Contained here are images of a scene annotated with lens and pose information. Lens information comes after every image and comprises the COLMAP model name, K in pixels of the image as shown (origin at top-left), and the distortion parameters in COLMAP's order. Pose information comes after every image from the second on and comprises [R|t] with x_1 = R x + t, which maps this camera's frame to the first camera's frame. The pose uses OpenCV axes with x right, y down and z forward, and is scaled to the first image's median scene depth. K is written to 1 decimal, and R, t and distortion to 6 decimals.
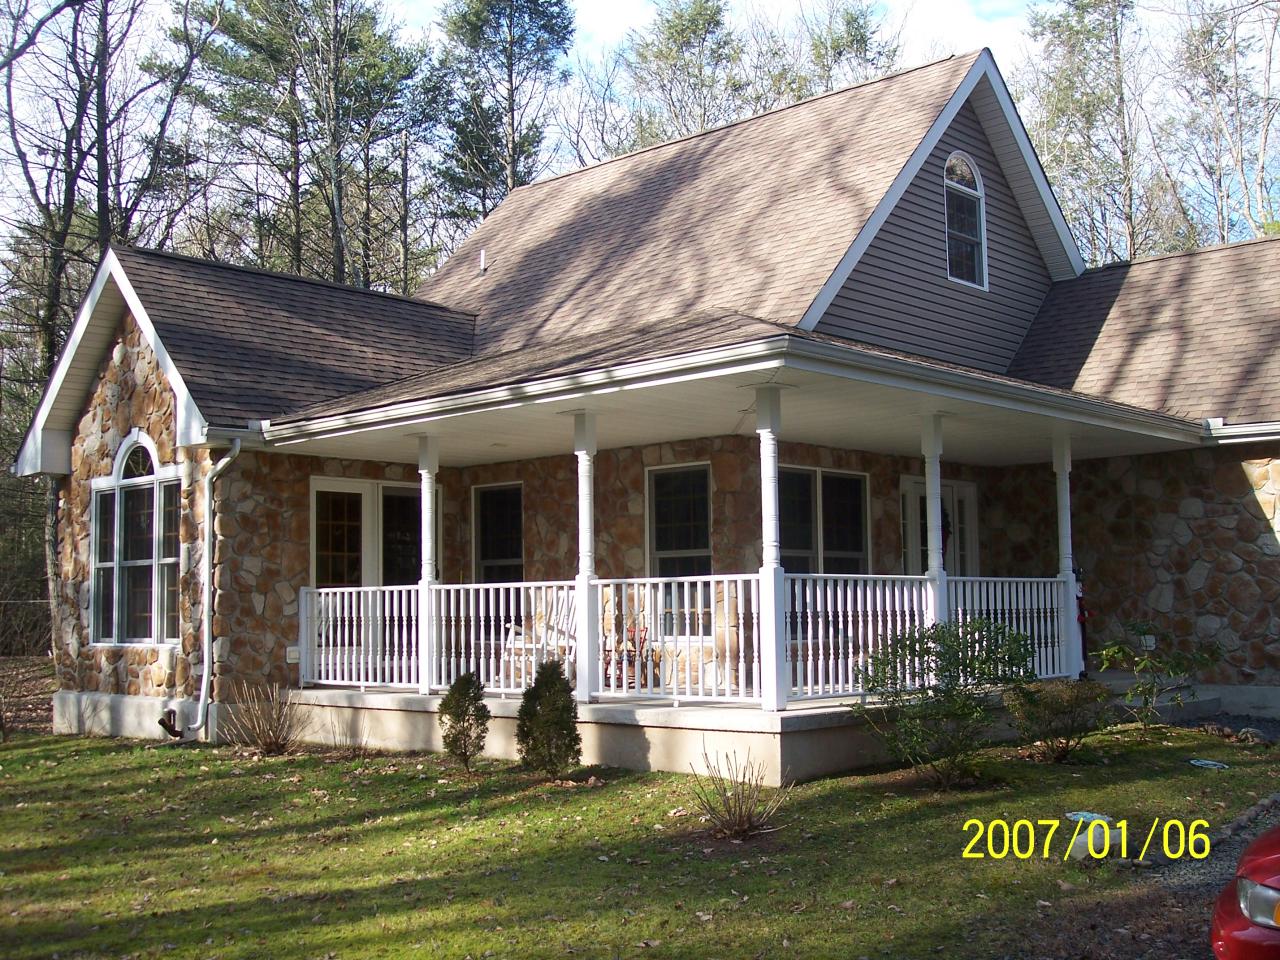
lens RADIAL K [[1454.0, 0, 640.0], [0, 1454.0, 480.0], [0, 0, 1]] dist [-0.146111, 0.237231]
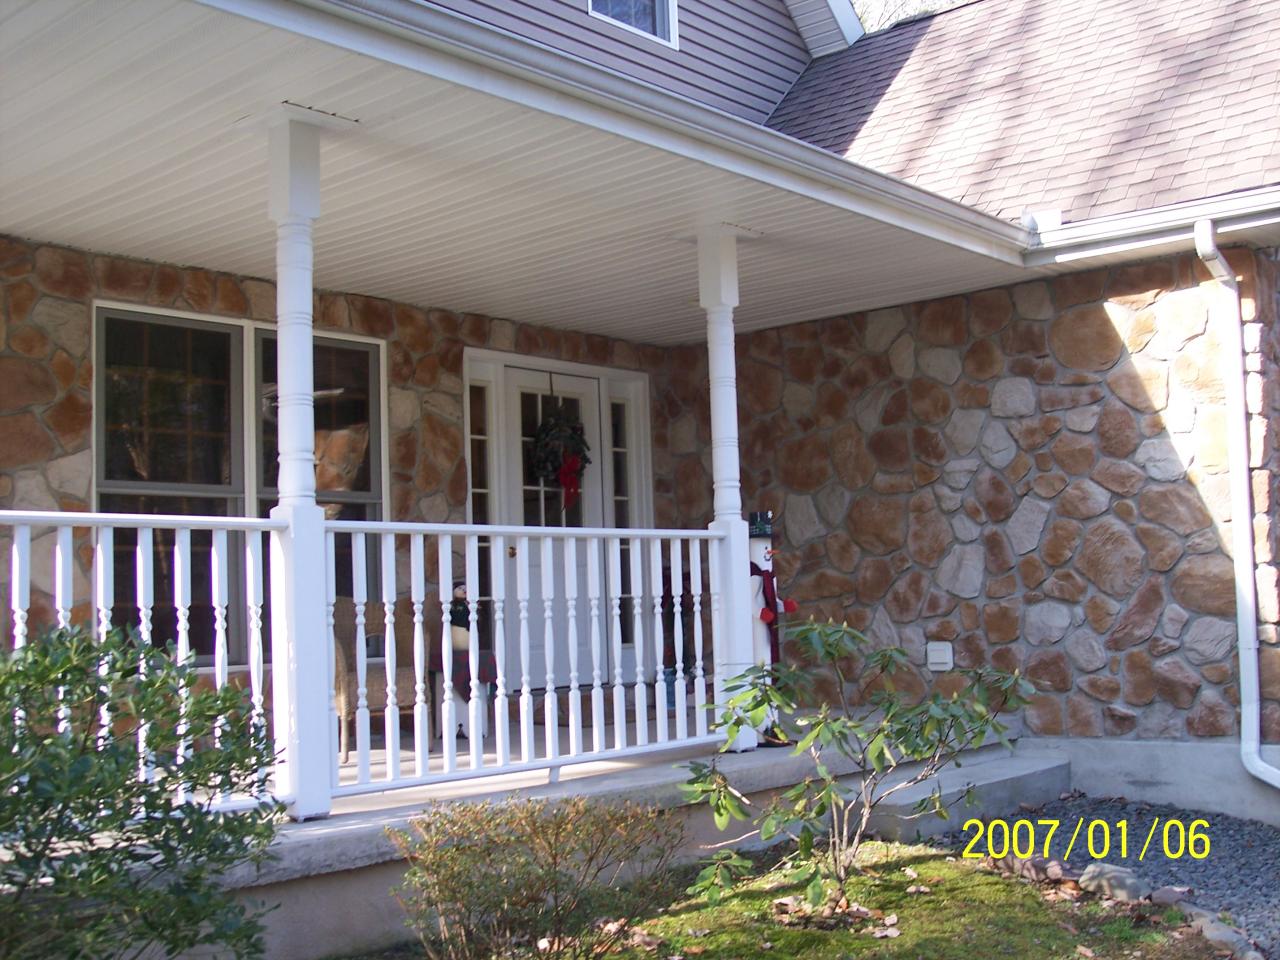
lens RADIAL K [[1454.0, 0, 640.0], [0, 1454.0, 480.0], [0, 0, 1]] dist [-0.146111, 0.237231]
pose [[0.998995, -0.018987, 0.040609, 0.227534], [0.018812, 0.999812, 0.004702, 0.044704], [-0.040691, -0.003933, 0.999164, 0.480529]]
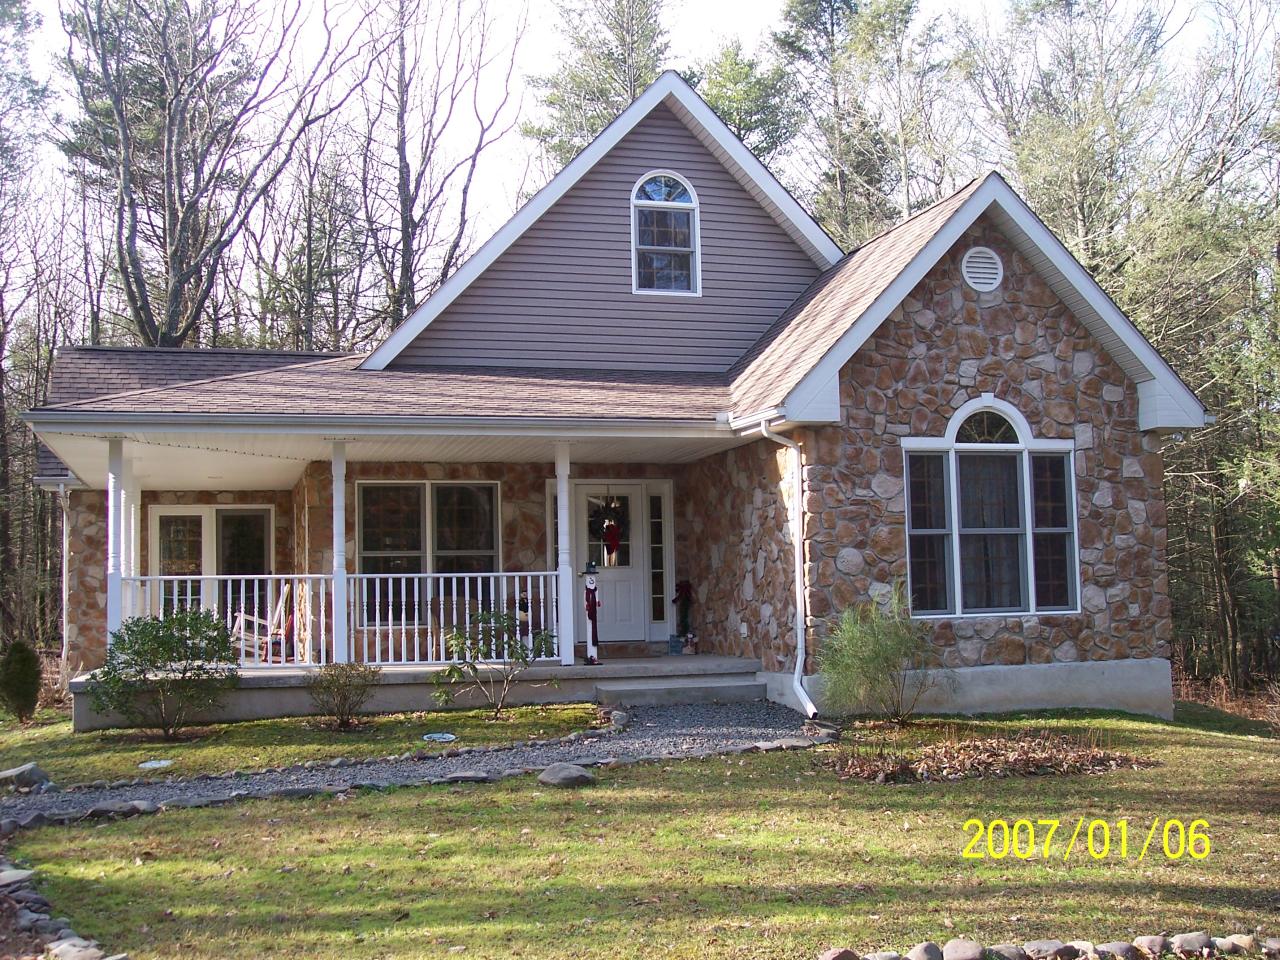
lens RADIAL K [[1454.0, 0, 640.0], [0, 1454.0, 480.0], [0, 0, 1]] dist [-0.146111, 0.237231]
pose [[0.863834, -0.052292, -0.501056, 0.829134], [0.058021, 0.998307, -0.004156, 0.005838], [0.500425, -0.025481, 0.865405, 0.063483]]
